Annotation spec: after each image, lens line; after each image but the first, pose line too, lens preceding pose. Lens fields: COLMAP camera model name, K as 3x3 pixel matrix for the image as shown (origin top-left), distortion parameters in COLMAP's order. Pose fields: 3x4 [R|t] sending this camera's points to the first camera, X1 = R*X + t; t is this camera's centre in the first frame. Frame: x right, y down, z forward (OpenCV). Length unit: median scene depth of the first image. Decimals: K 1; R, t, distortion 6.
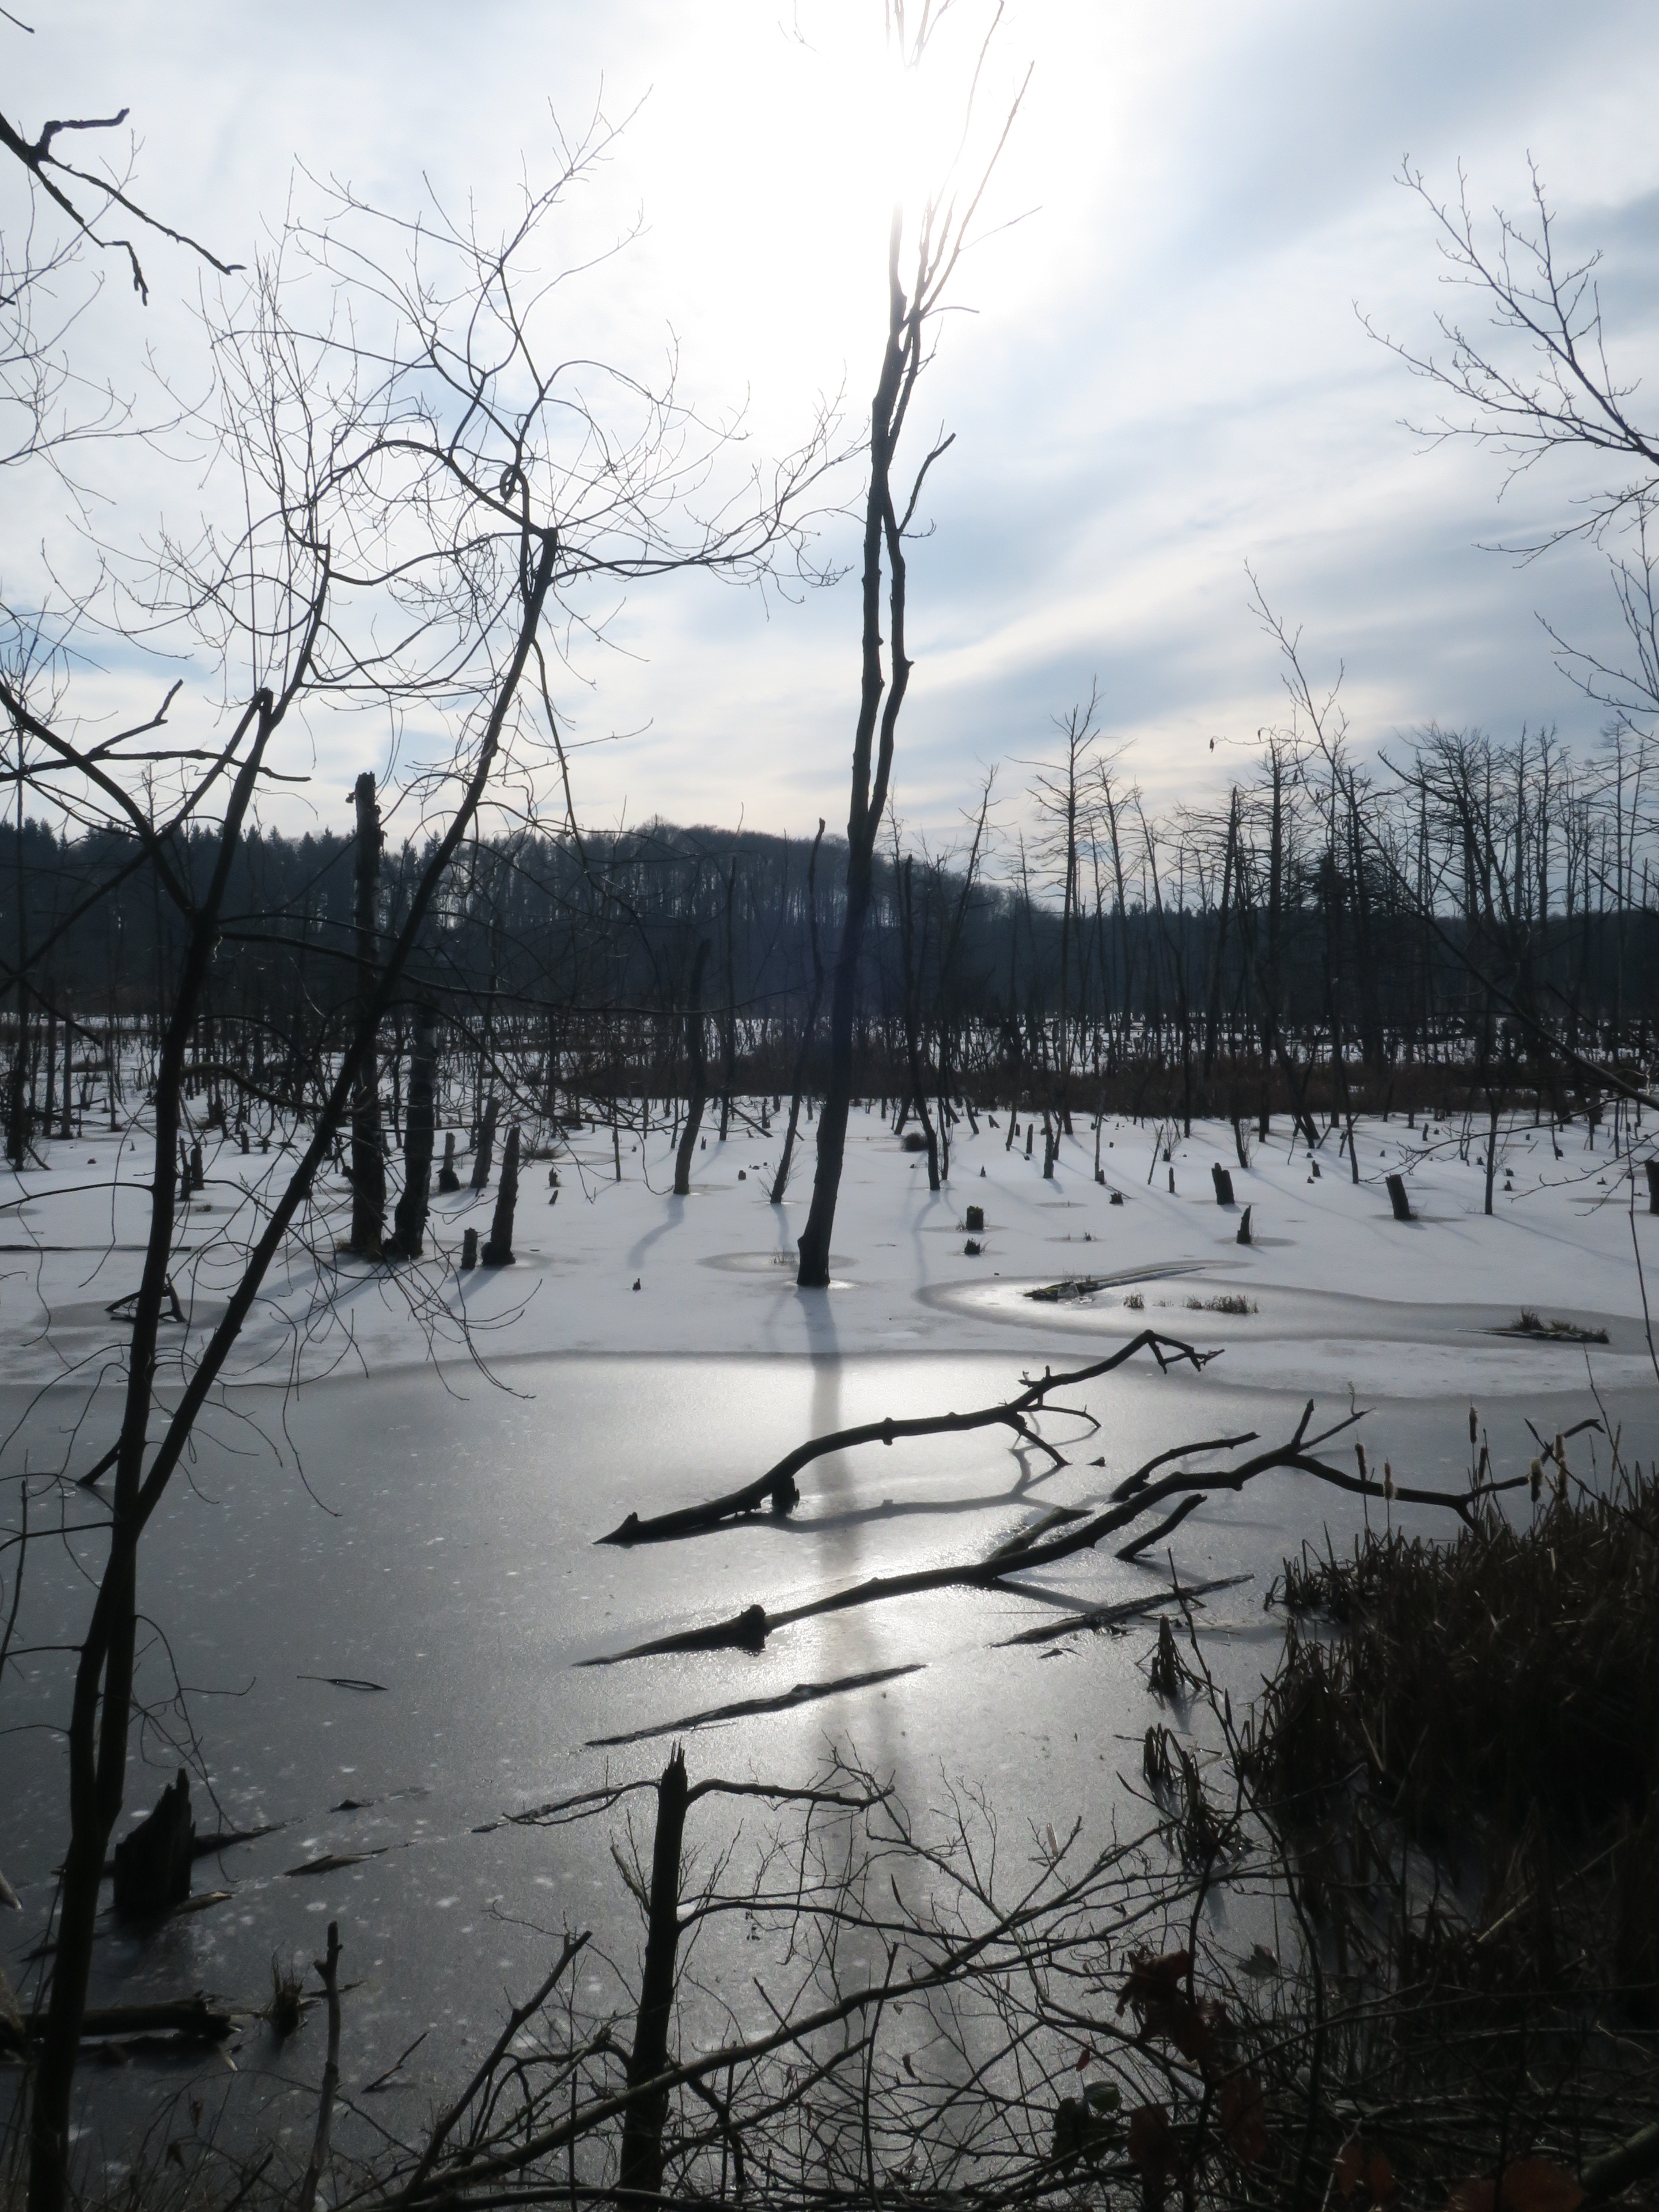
lens RADIAL K [[1978.1, 0, 839.3], [0, 1978.1, 1113.0], [0, 0, 1]] dist [-0.011817, -0.011812]
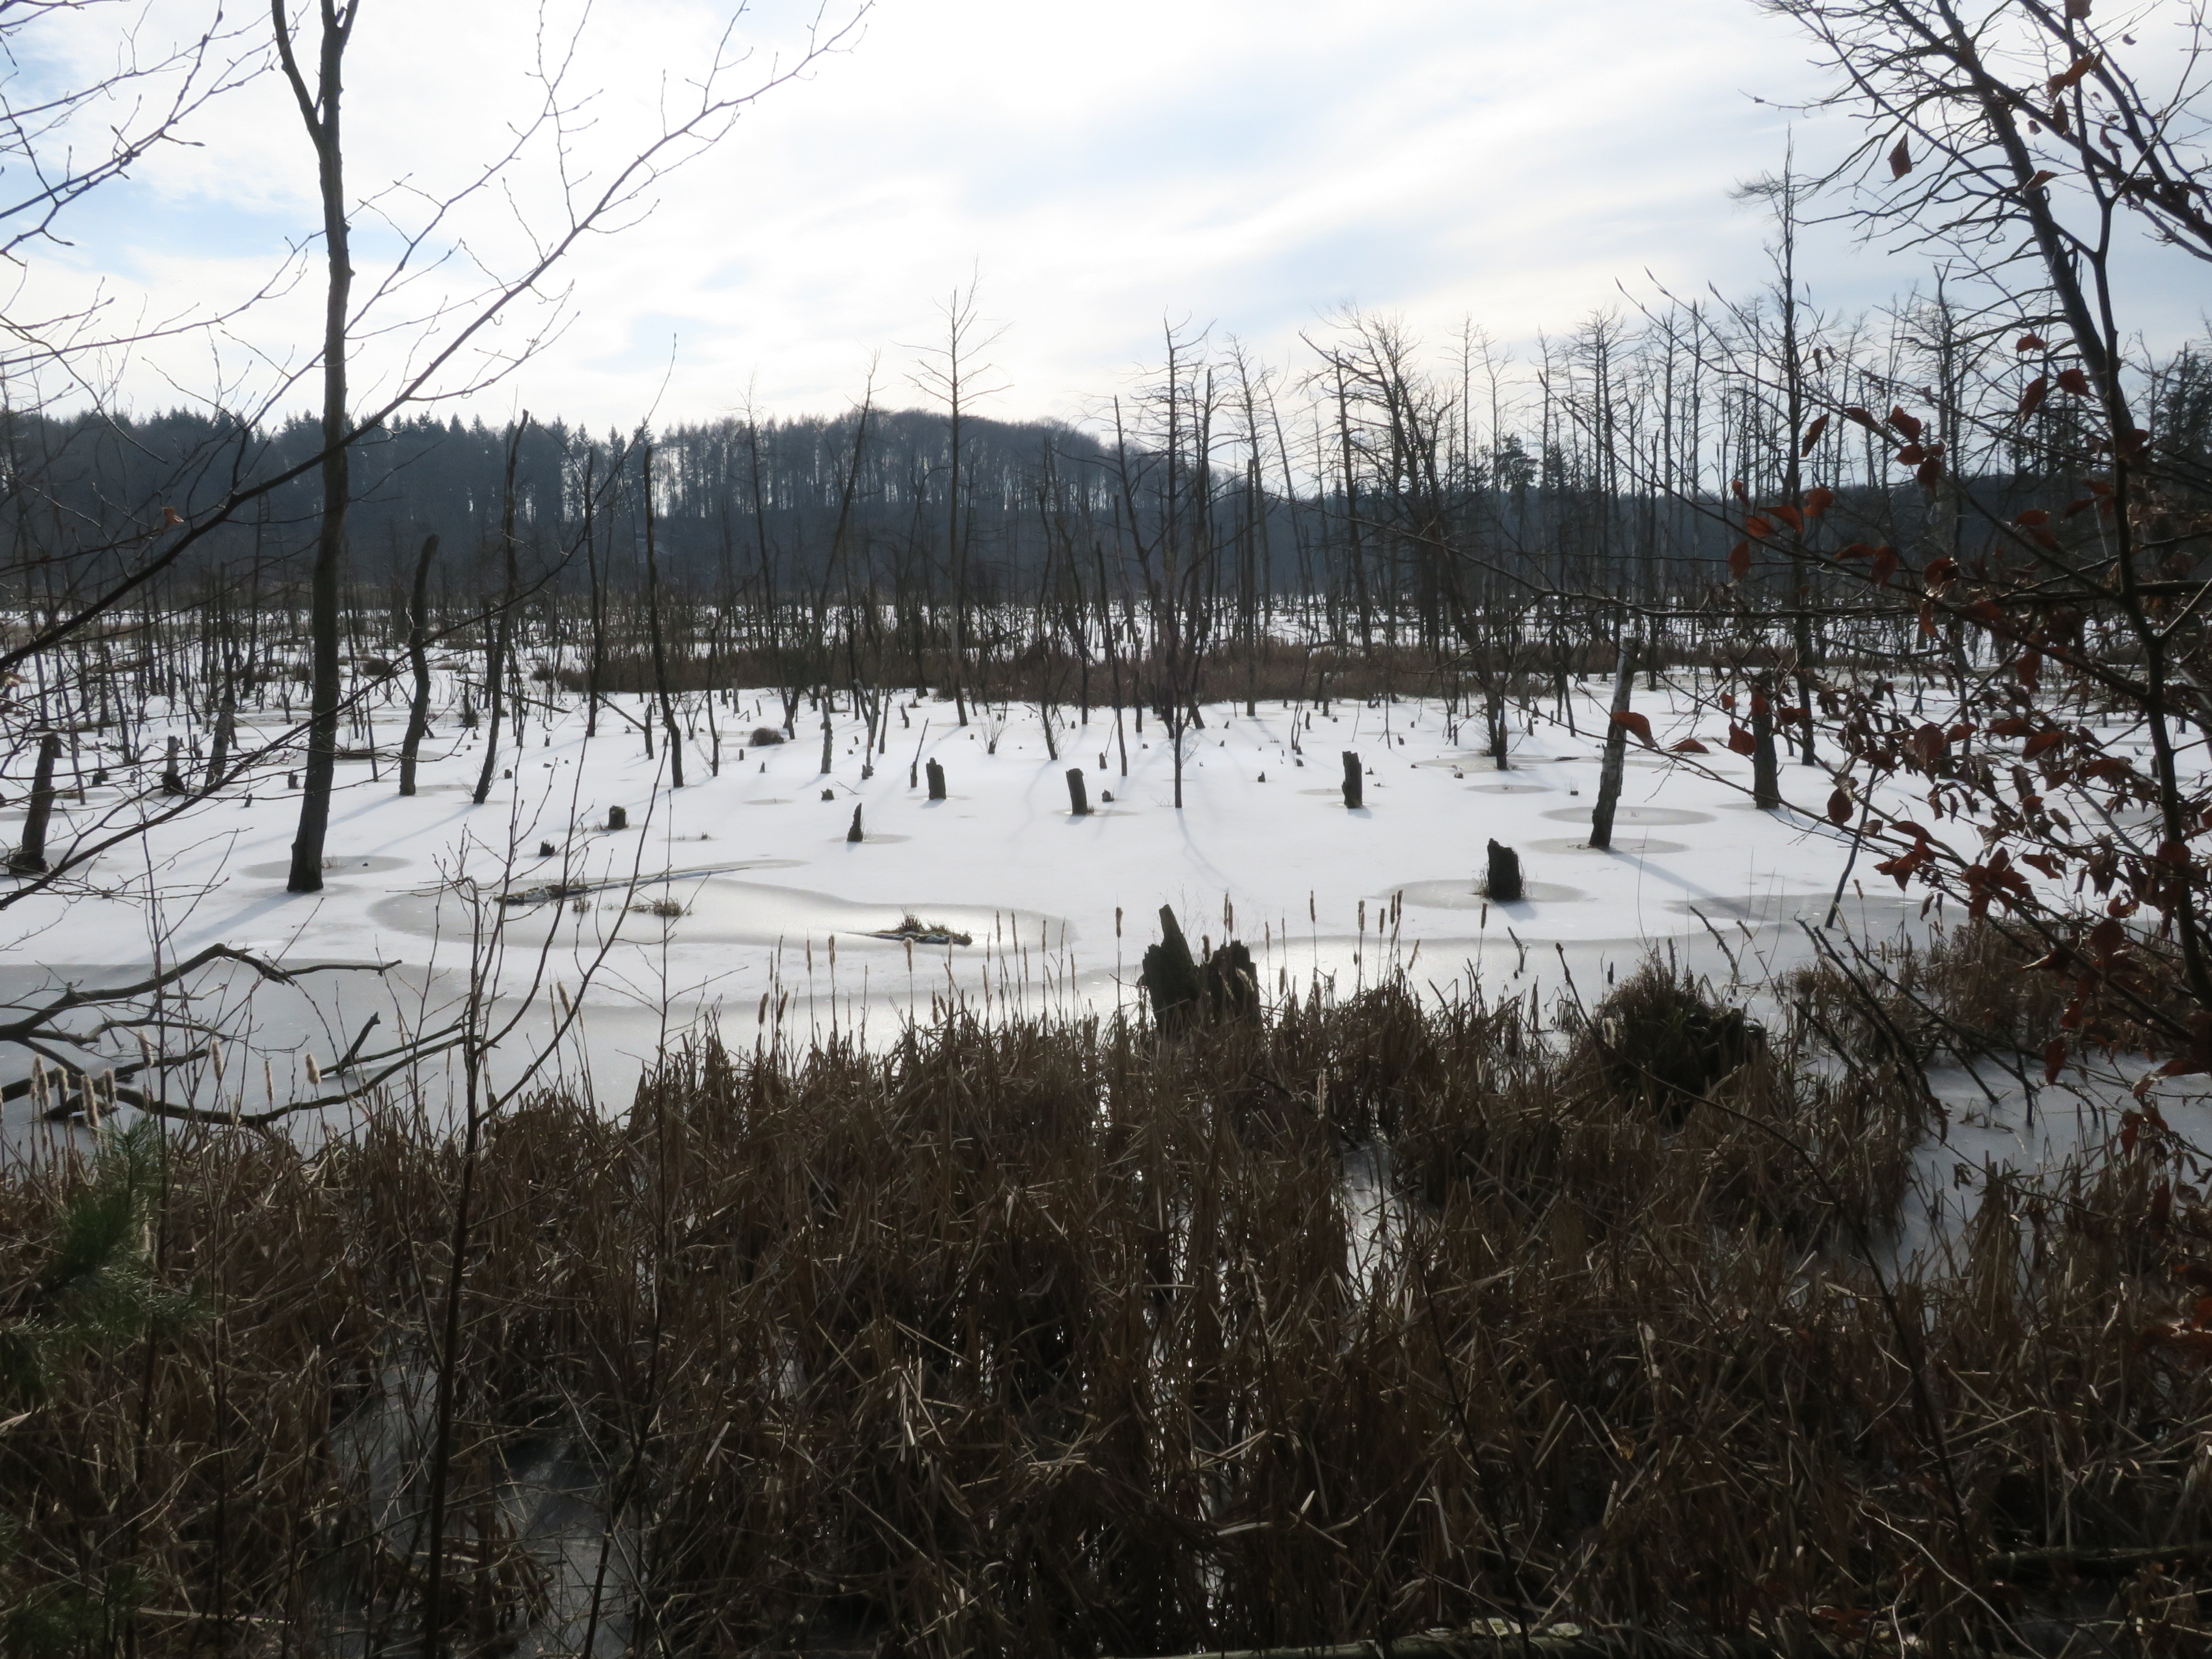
lens RADIAL K [[1978.1, 0, 1093.0], [0, 1978.1, 807.3], [0, 0, 1]] dist [-0.011817, -0.011812]
pose [[0.999934, -0.011453, -0.000386, 0.391887], [0.011456, 0.998383, 0.055685, -0.007095], [-0.000252, -0.055686, 0.998448, 0.006174]]
